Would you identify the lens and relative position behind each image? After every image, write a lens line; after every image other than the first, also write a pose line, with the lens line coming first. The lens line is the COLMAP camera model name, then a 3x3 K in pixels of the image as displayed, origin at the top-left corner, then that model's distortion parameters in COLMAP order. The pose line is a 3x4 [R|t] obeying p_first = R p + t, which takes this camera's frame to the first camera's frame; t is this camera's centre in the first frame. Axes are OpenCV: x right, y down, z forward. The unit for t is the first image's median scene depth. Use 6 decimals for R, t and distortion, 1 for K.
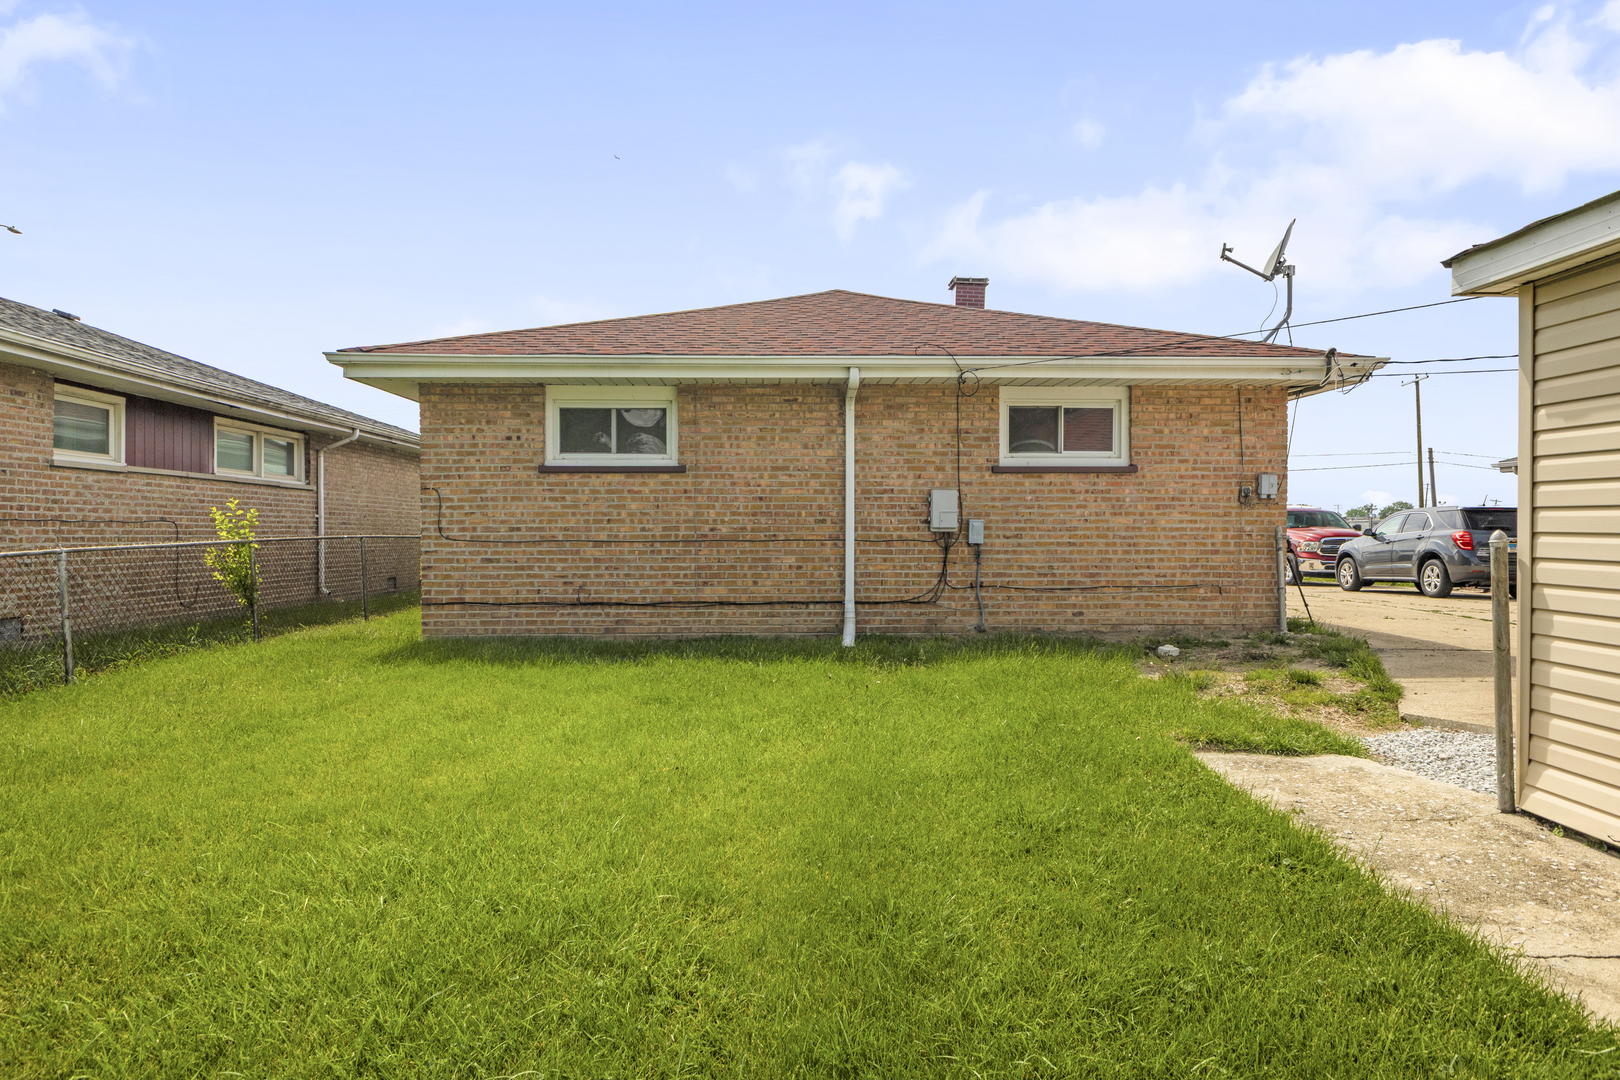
lens RADIAL K [[1088.3, 0, 810.0], [0, 1088.3, 540.0], [0, 0, 1]] dist [-0.003344, -0.000179]
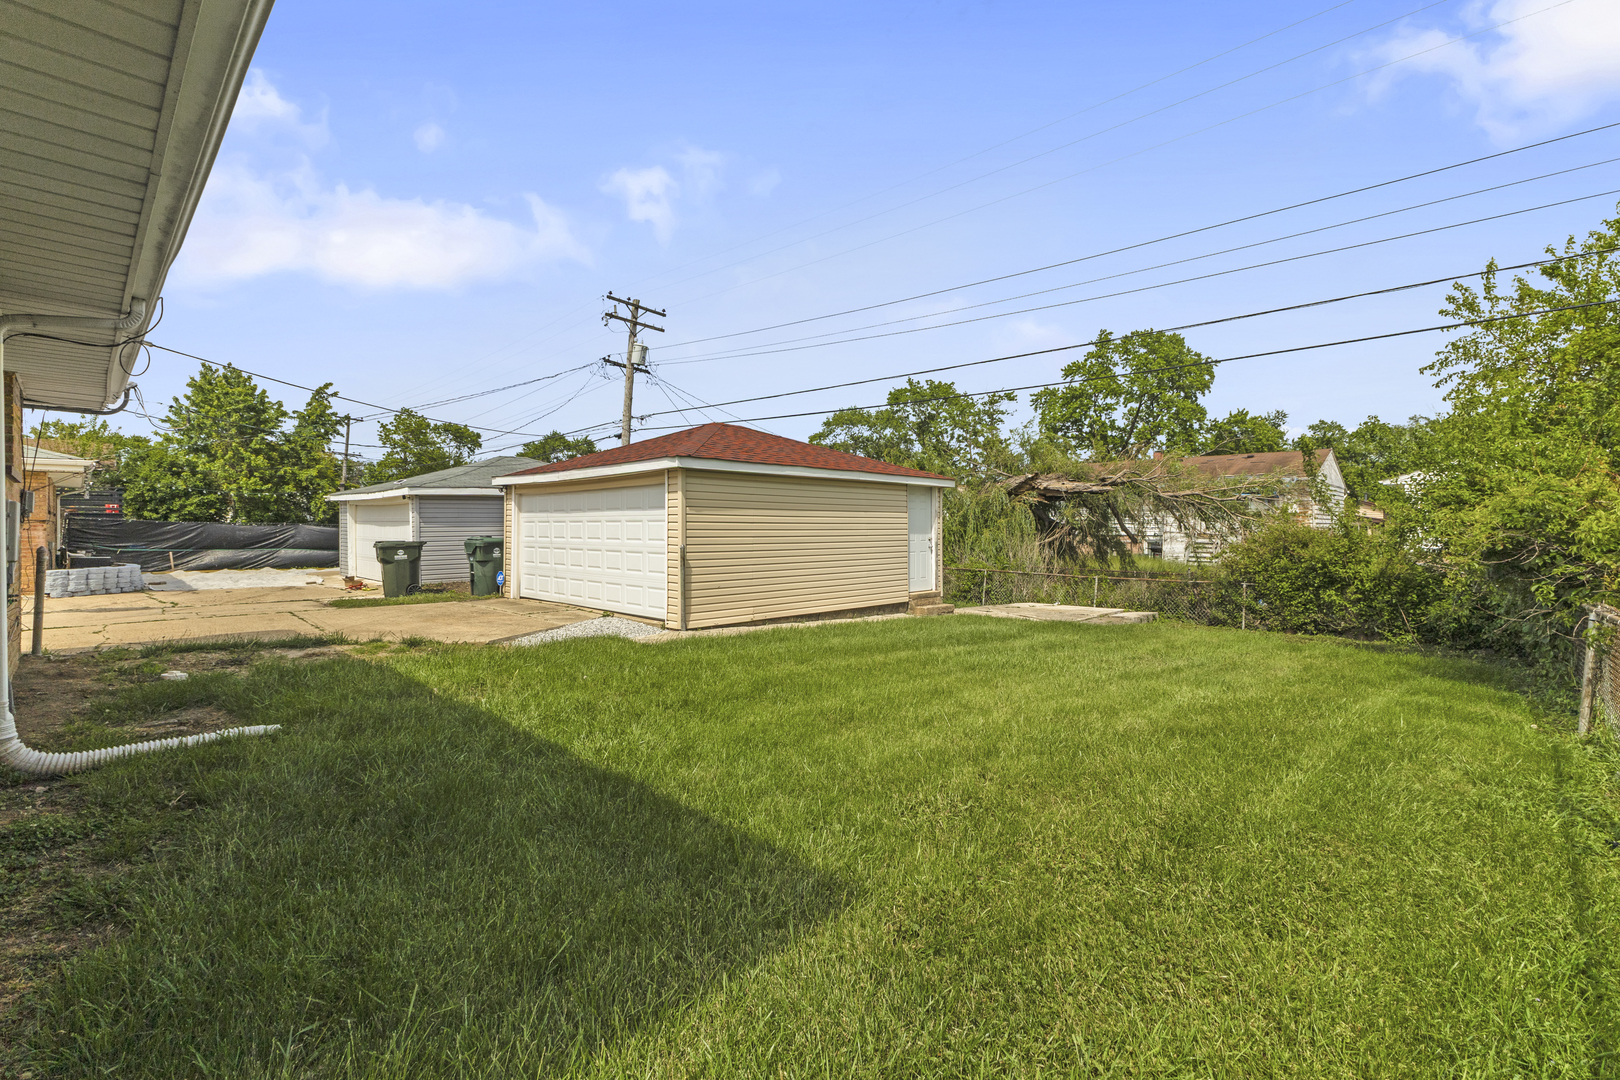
lens RADIAL K [[708.5, 0, 810.0], [0, 708.5, 540.0], [0, 0, 1]] dist [0.003911, 0.000441]
pose [[-0.708389, -0.014692, 0.705670, -0.474268], [0.004806, 0.999660, 0.025637, -0.031065], [-0.705806, 0.021553, -0.708077, 0.958097]]
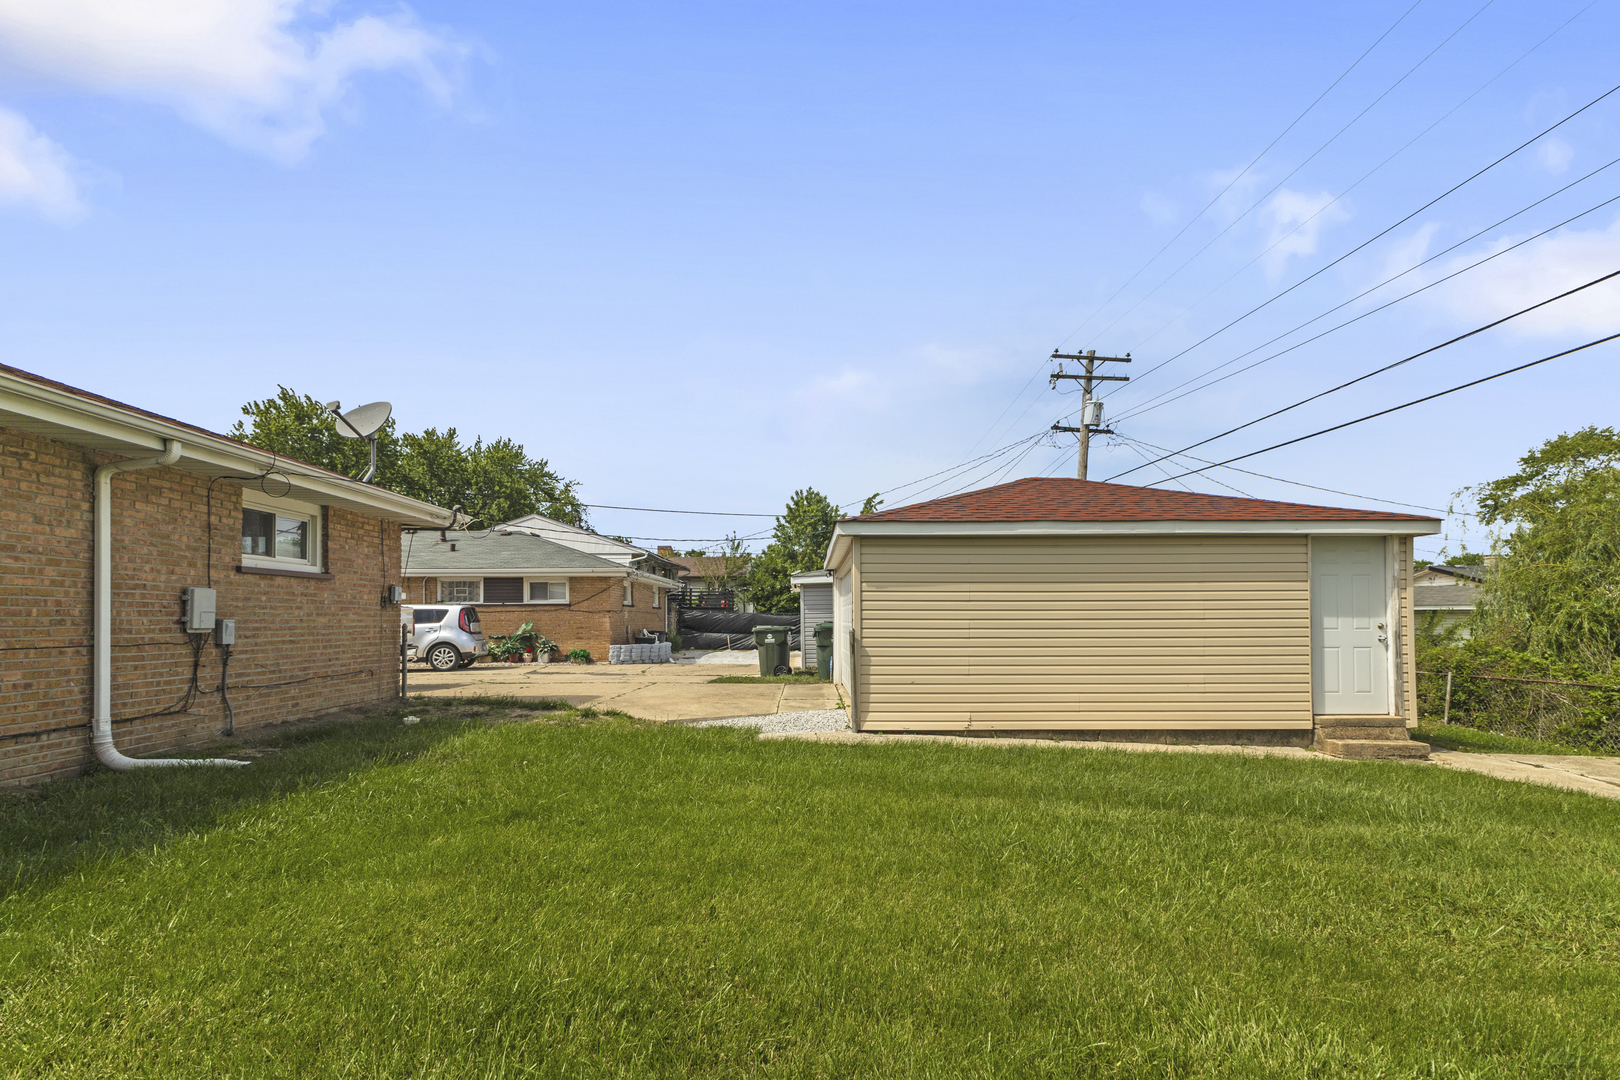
lens RADIAL K [[728.4, 0, 807.4], [0, 728.4, 620.1], [0, 0, 1]] dist [0.001248, -0.000074]
pose [[0.008119, -0.002519, 0.999964, -0.491639], [0.012412, 0.999920, 0.002418, -0.013554], [-0.999890, 0.012392, 0.008150, 0.475631]]
